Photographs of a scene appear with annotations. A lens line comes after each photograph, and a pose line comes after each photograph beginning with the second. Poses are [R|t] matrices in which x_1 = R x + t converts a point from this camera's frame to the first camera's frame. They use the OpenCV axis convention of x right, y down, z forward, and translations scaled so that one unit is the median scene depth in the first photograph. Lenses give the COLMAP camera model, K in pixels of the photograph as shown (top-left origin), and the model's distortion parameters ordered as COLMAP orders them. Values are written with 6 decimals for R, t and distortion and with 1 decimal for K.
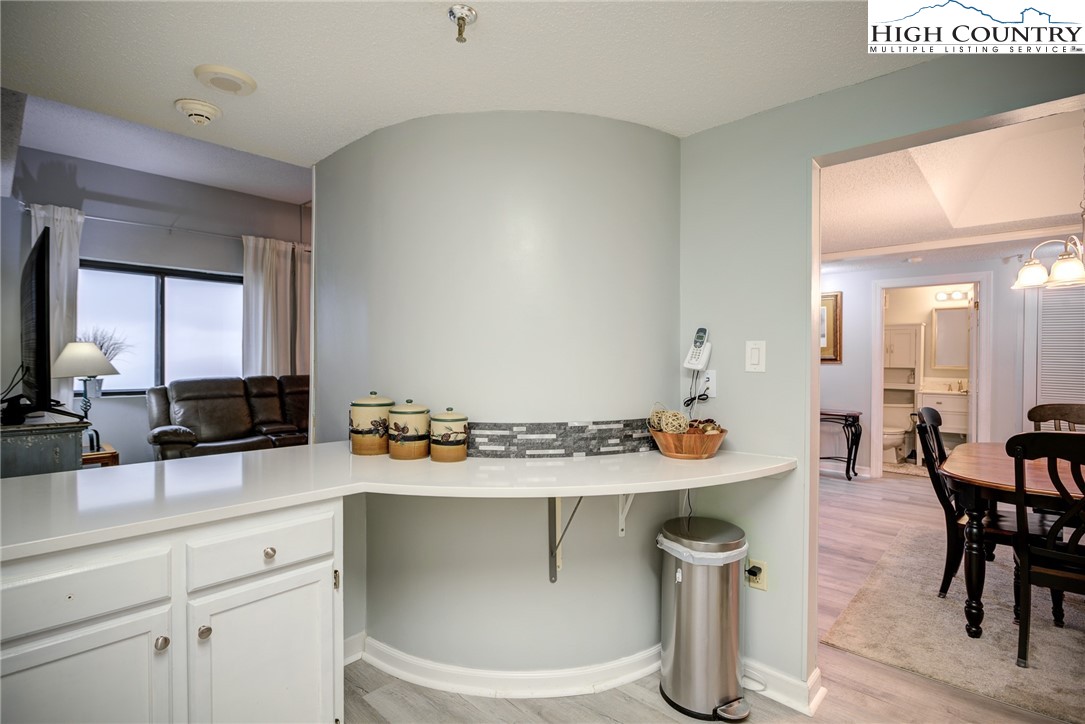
lens RADIAL K [[529.1, 0, 542.5], [0, 529.1, 362.0], [0, 0, 1]] dist [-0.002348, -0.000794]
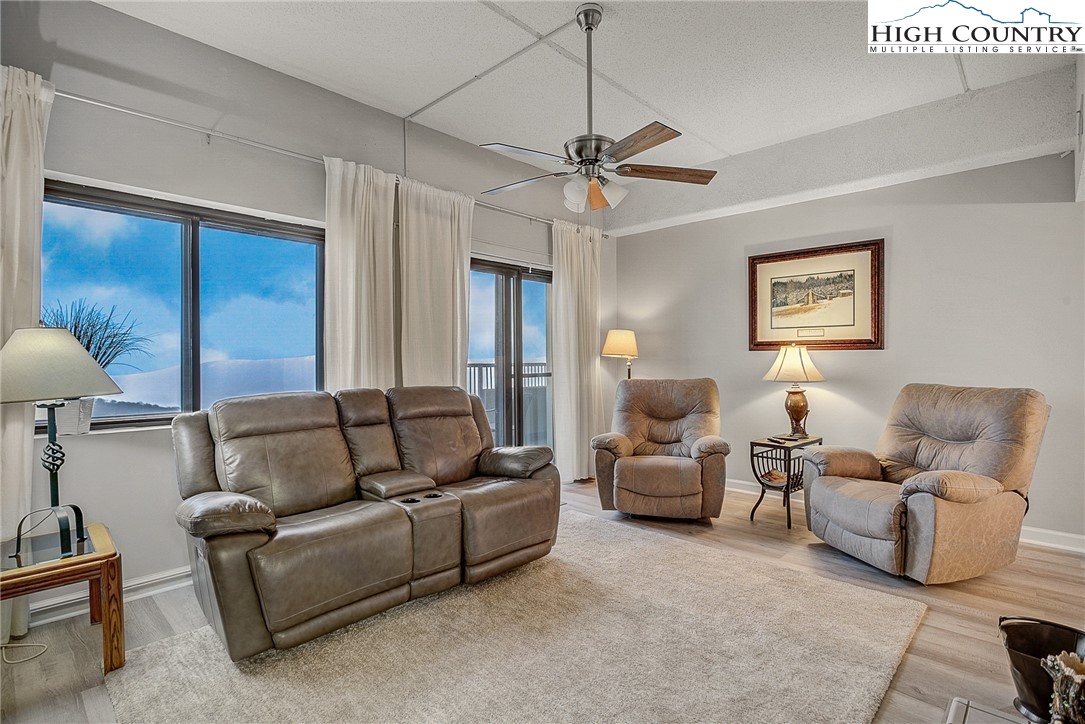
lens RADIAL K [[538.3, 0, 542.5], [0, 538.3, 362.0], [0, 0, 1]] dist [-0.001970, 0.000036]
pose [[0.999723, -0.011398, -0.020571, -0.345939], [0.011304, 0.999925, -0.004693, 0.000810], [0.020623, 0.004459, 0.999777, 0.440748]]
